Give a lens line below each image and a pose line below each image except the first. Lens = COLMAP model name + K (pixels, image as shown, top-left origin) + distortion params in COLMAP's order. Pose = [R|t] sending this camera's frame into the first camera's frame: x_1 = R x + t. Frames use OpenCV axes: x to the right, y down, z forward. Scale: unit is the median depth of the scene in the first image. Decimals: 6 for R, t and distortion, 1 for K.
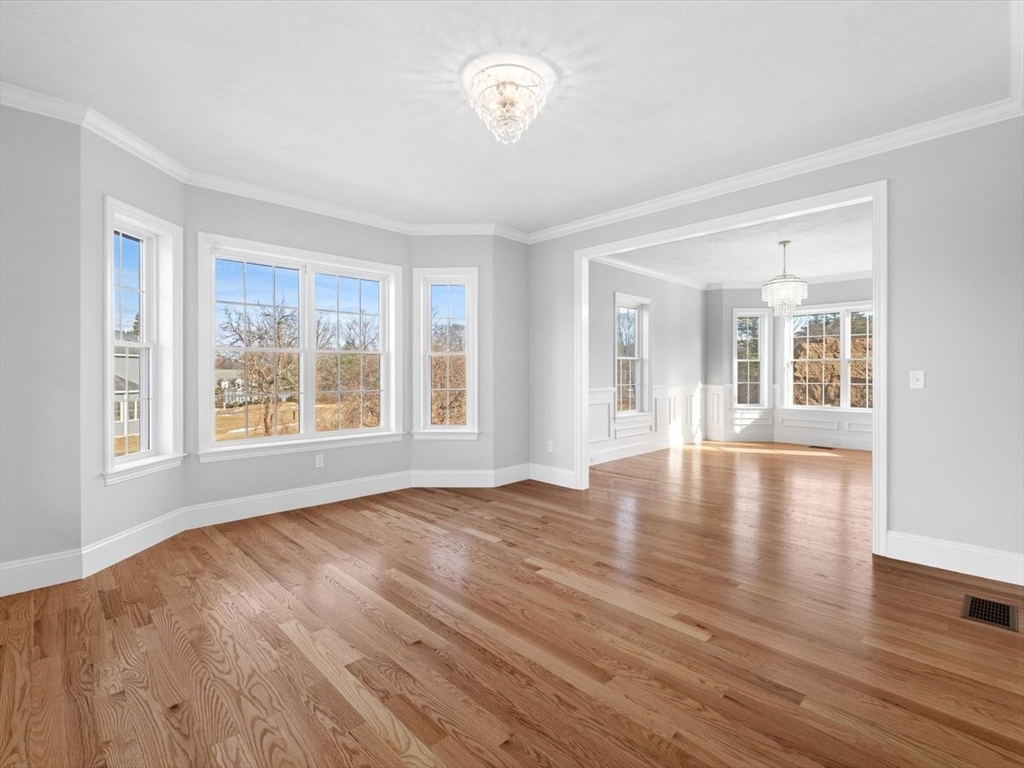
lens RADIAL K [[483.9, 0, 516.4], [0, 483.9, 374.6], [0, 0, 1]] dist [0.001333, -0.000332]
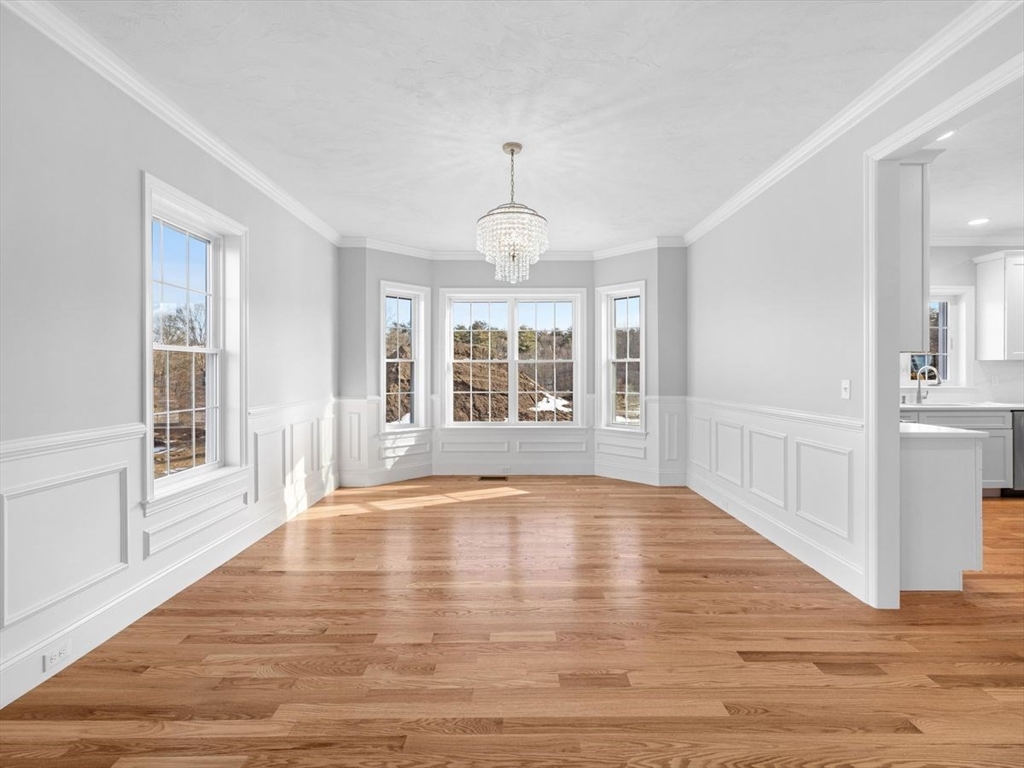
lens RADIAL K [[483.9, 0, 513.0], [0, 483.9, 375.3], [0, 0, 1]] dist [0.001333, -0.000332]
pose [[0.702270, -0.003464, 0.711902, 0.250016], [0.005198, 0.999986, -0.000262, -0.017795], [-0.711892, 0.003885, 0.702278, 0.963053]]
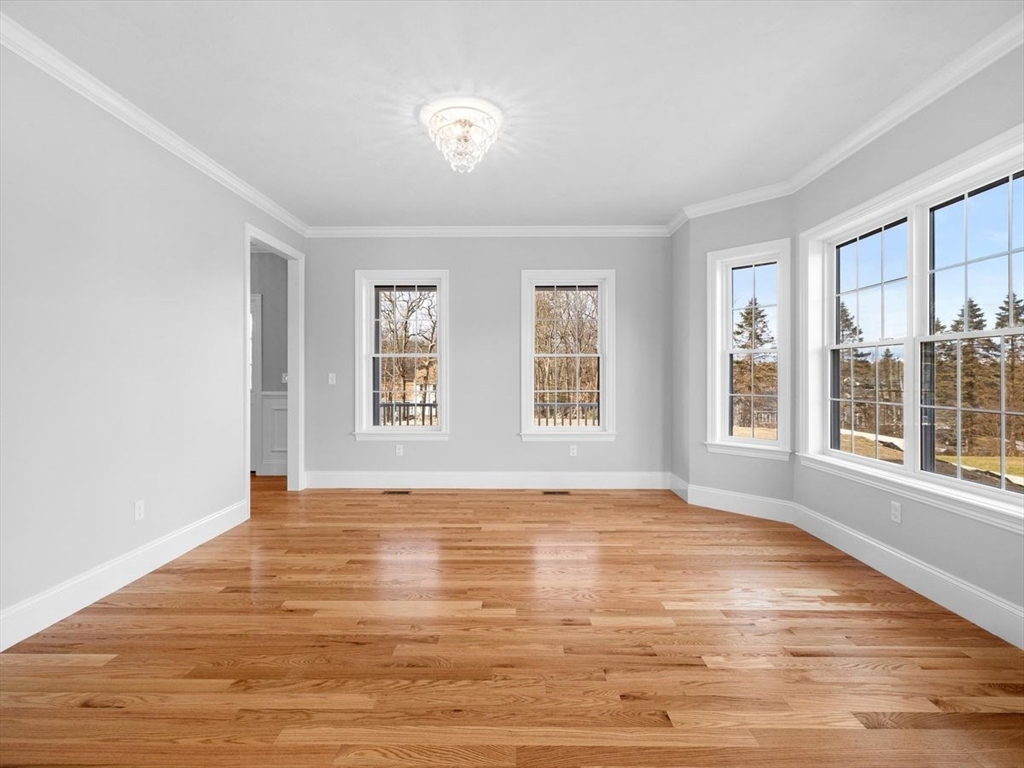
lens RADIAL K [[483.9, 0, 514.8], [0, 483.9, 381.2], [0, 0, 1]] dist [0.001333, -0.000332]
pose [[-0.708476, 0.009184, -0.705675, 0.492911], [-0.002773, 0.999871, 0.015797, -0.005706], [0.705729, 0.013149, -0.708360, 1.330562]]
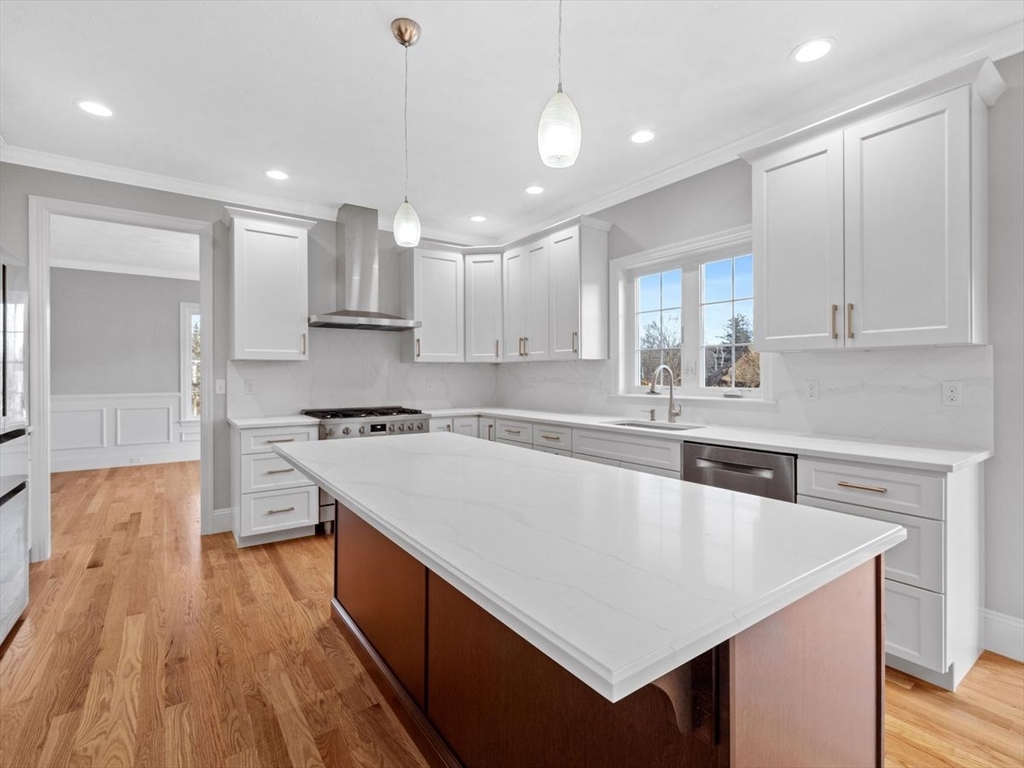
lens RADIAL K [[481.3, 0, 519.2], [0, 481.3, 378.5], [0, 0, 1]] dist [-0.005941, 0.000852]
pose [[0.987729, -0.001813, -0.156165, 2.068441], [0.001821, 0.999998, -0.000091, -0.014465], [0.156165, -0.000195, 0.987731, 0.088114]]
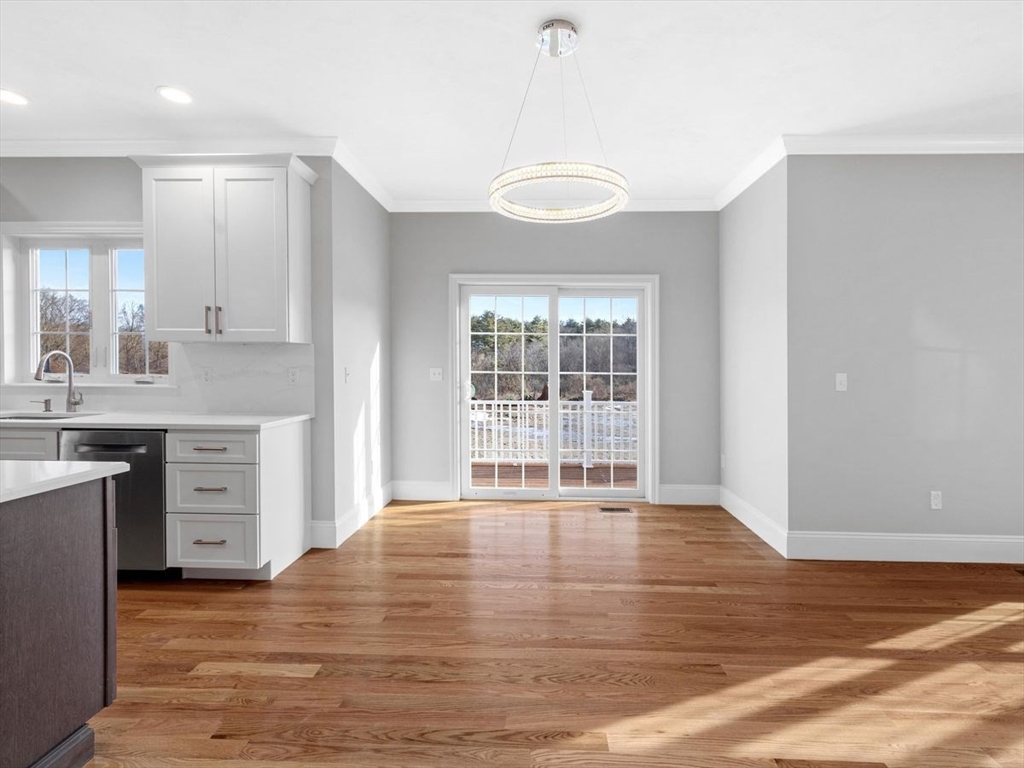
lens RADIAL K [[481.3, 0, 513.1], [0, 481.3, 370.5], [0, 0, 1]] dist [-0.005941, 0.000852]
pose [[0.726812, -0.001635, 0.686834, 2.210205], [-0.003145, 0.999979, 0.005709, -0.011687], [-0.686829, -0.006310, 0.726792, -0.144615]]
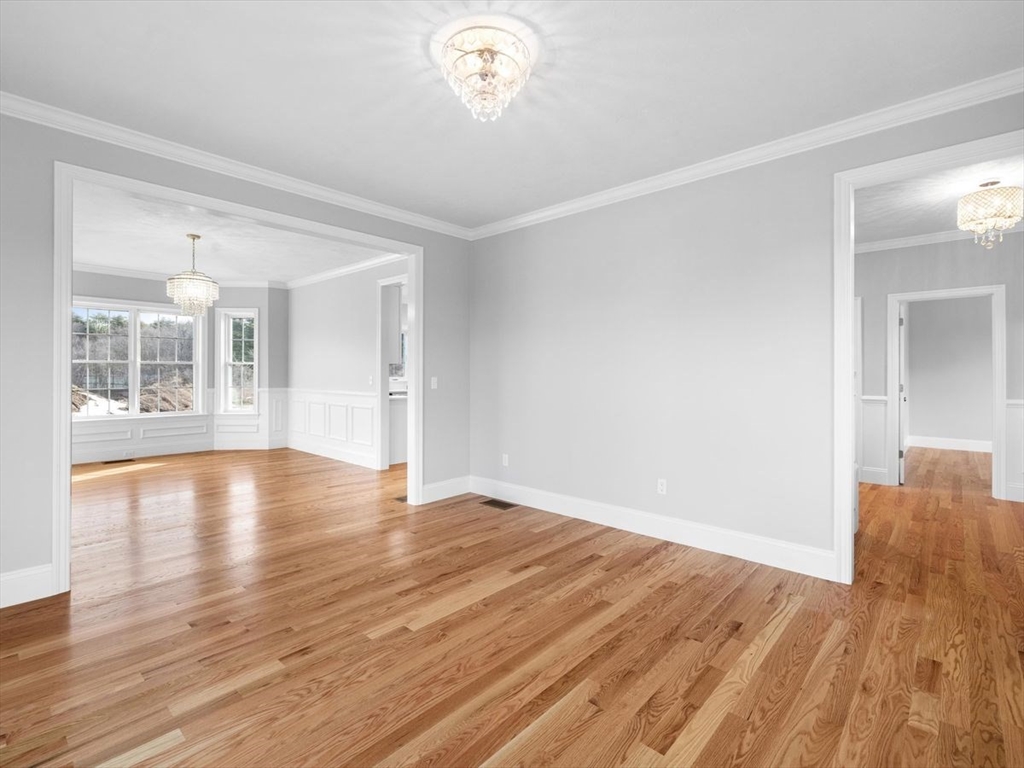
lens RADIAL K [[483.9, 0, 510.8], [0, 483.9, 373.5], [0, 0, 1]] dist [0.001333, -0.000332]
pose [[-0.049543, -0.001908, 0.998770, -0.622370], [0.002803, 0.999994, 0.002049, -0.019100], [-0.998768, 0.002901, -0.049538, 0.701569]]
